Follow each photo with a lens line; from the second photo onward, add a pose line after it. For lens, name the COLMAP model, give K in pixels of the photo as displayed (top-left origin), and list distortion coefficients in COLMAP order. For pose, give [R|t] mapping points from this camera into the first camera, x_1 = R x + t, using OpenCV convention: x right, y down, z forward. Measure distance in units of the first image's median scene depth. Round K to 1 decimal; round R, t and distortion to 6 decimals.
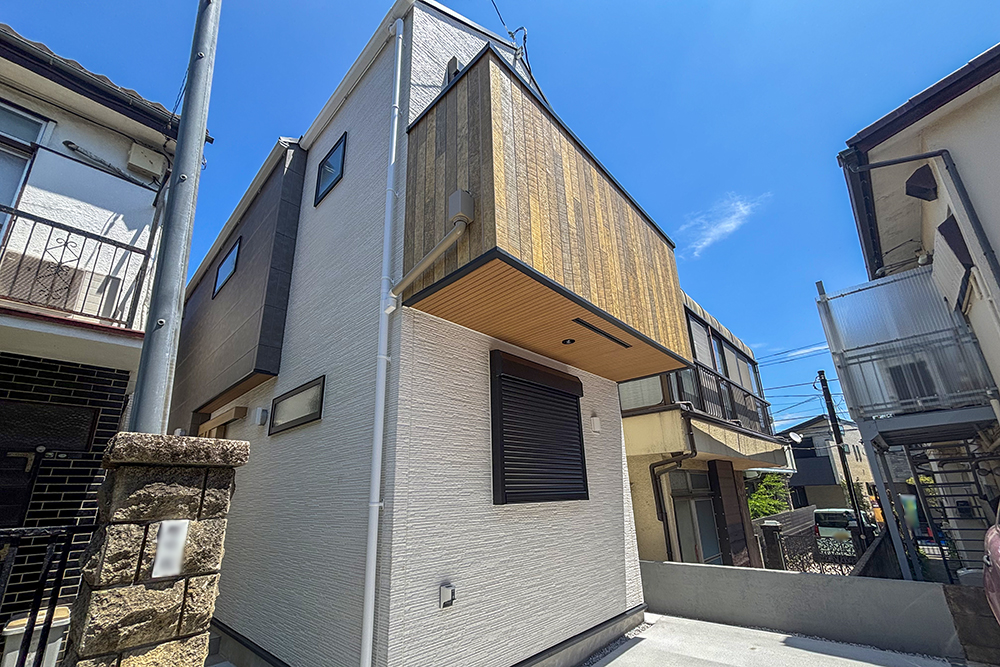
lens RADIAL K [[409.3, 0, 500.2], [0, 409.3, 370.9], [0, 0, 1]] dist [0.002691, -0.000212]
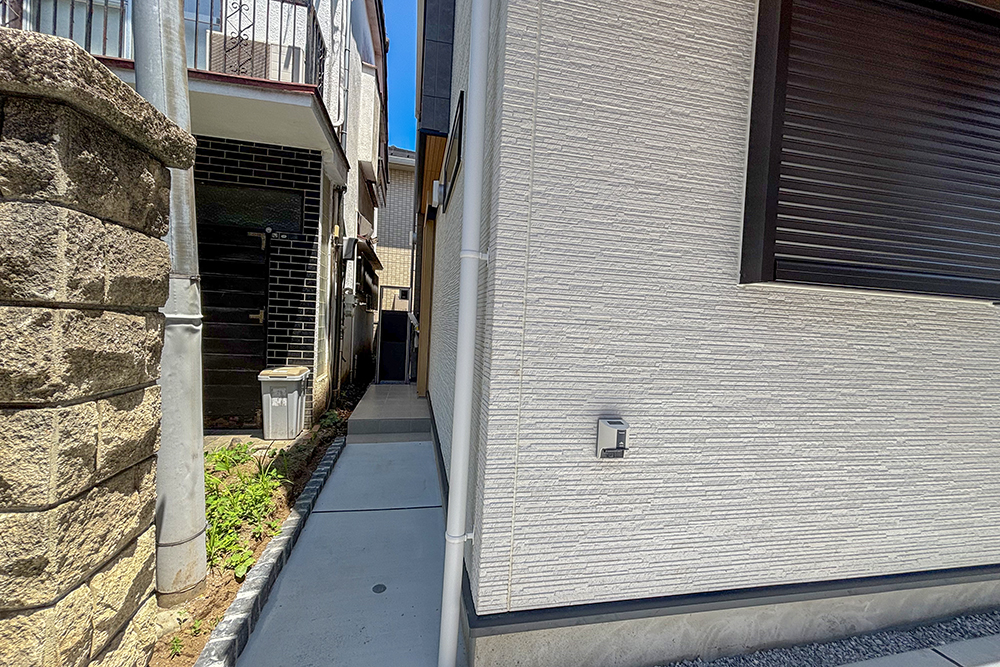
lens RADIAL K [[409.3, 0, 502.0], [0, 409.3, 333.6], [0, 0, 1]] dist [0.002691, -0.000212]
pose [[0.819144, 0.087412, -0.566888, 0.030579], [0.091744, 0.955629, 0.279923, 0.231681], [0.566203, -0.281305, 0.774778, 0.486274]]
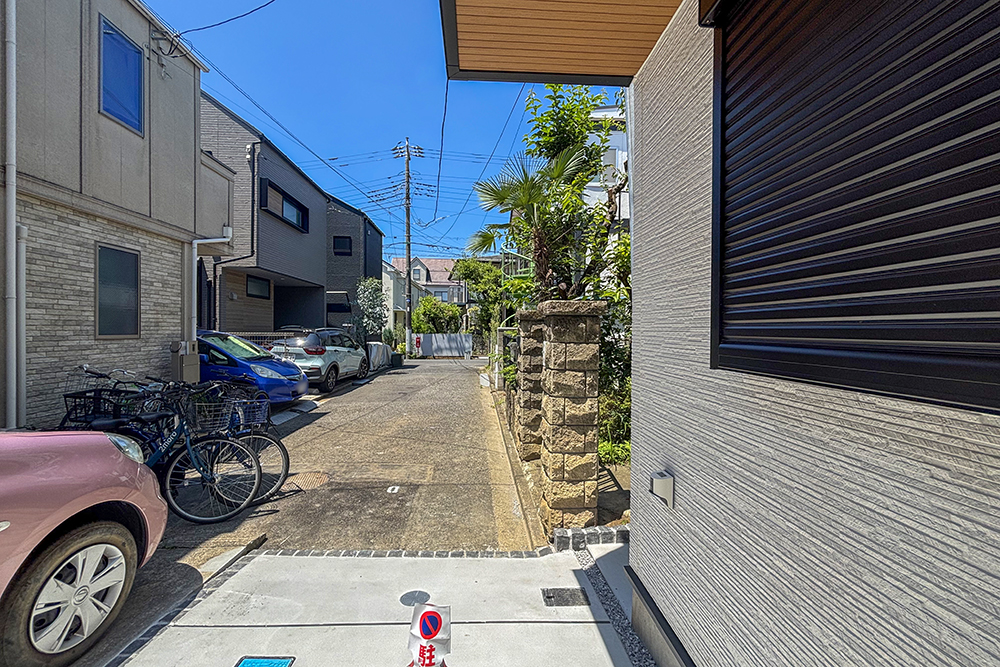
lens RADIAL K [[409.3, 0, 499.3], [0, 409.3, 329.1], [0, 0, 1]] dist [0.002691, -0.000212]
pose [[-0.690532, 0.024484, -0.722887, 0.441766], [0.218445, 0.959818, -0.176158, 0.316008], [0.689527, -0.279554, -0.668133, 1.141141]]
